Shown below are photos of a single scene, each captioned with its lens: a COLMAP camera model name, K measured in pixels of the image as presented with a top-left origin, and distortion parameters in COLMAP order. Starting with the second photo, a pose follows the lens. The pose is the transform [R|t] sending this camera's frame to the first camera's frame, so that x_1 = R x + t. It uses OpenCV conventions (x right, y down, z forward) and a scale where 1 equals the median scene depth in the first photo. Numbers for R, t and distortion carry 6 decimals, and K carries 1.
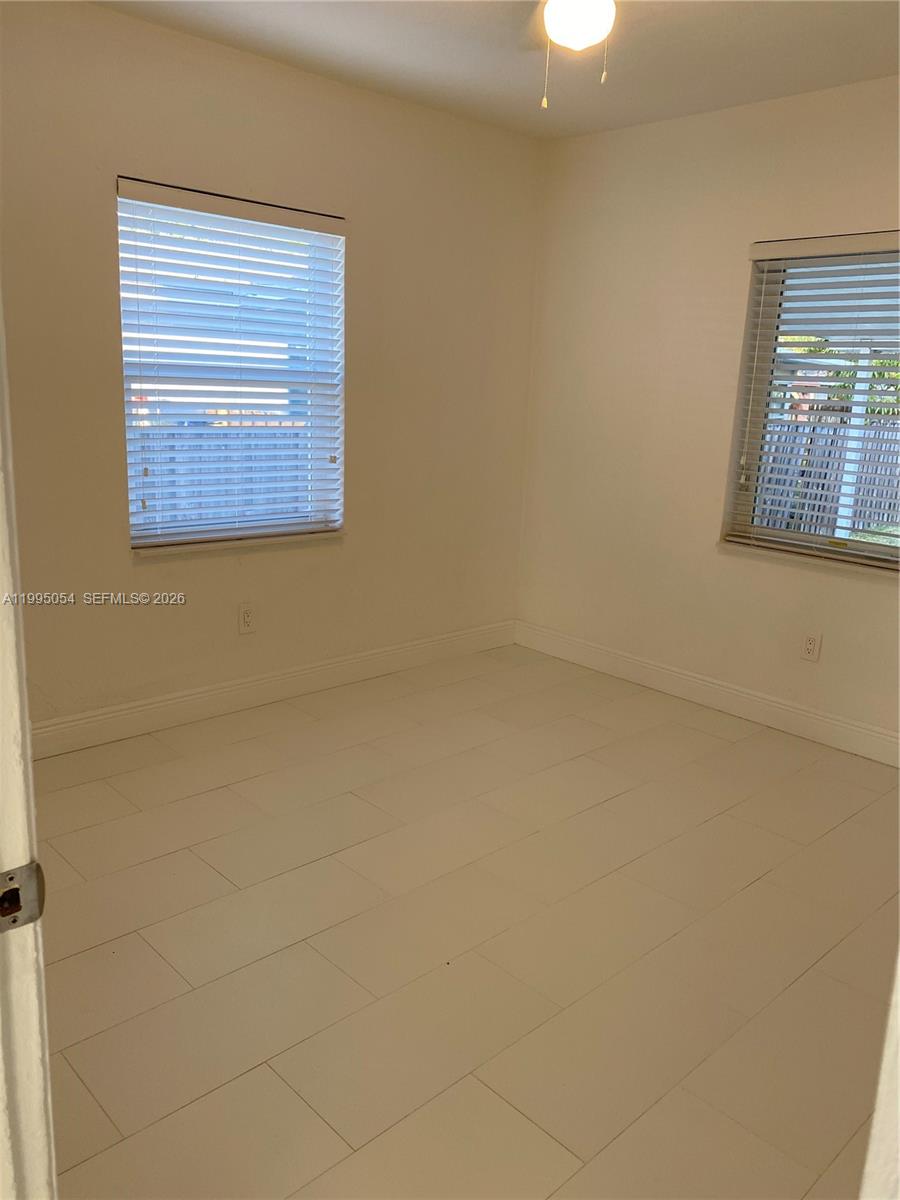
lens RADIAL K [[915.5, 0, 450.2], [0, 915.5, 596.7], [0, 0, 1]] dist [-0.001085, -0.000370]
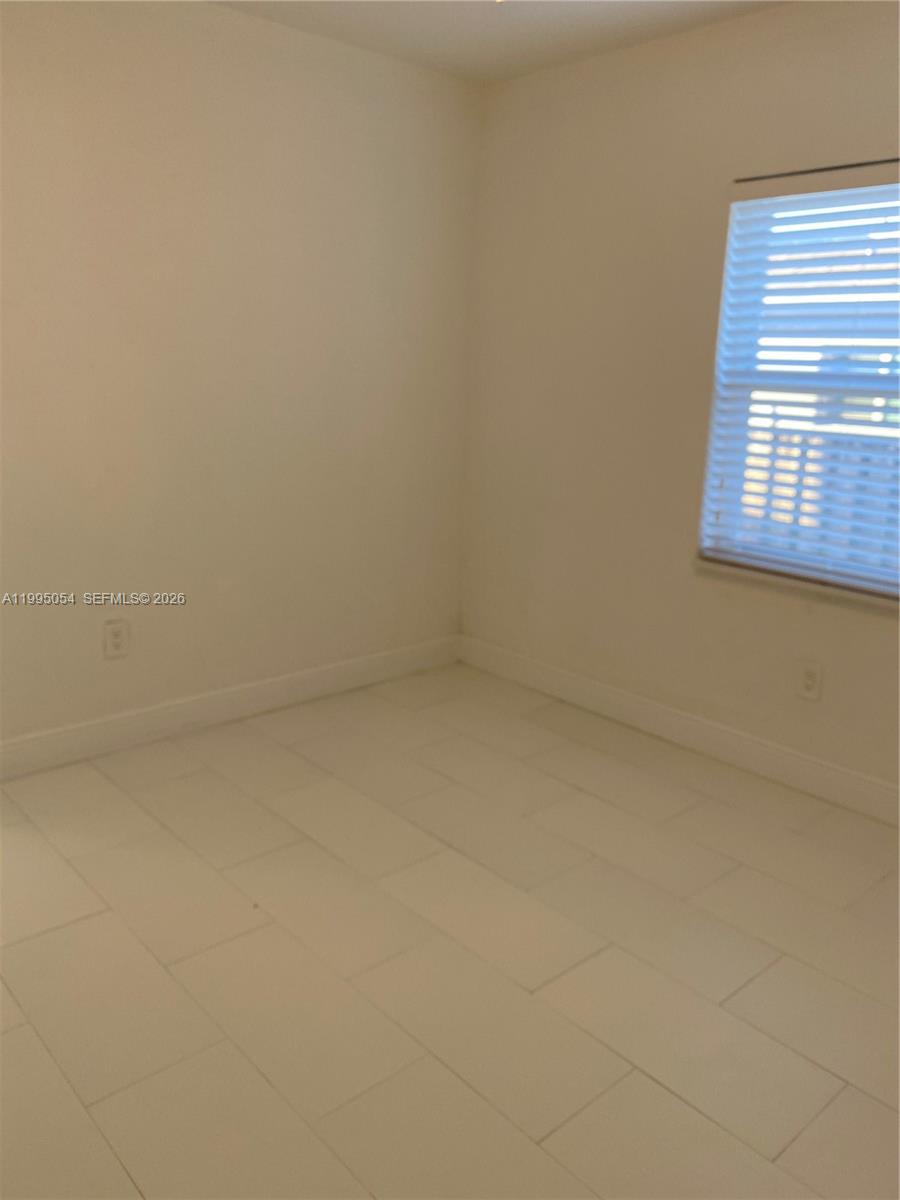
lens RADIAL K [[915.5, 0, 449.8], [0, 915.5, 603.4], [0, 0, 1]] dist [-0.001085, -0.000370]
pose [[-0.005441, 0.194174, -0.980952, 0.609566], [-0.276074, 0.942550, 0.188103, -0.114835], [0.961121, 0.271839, 0.048478, 0.690411]]
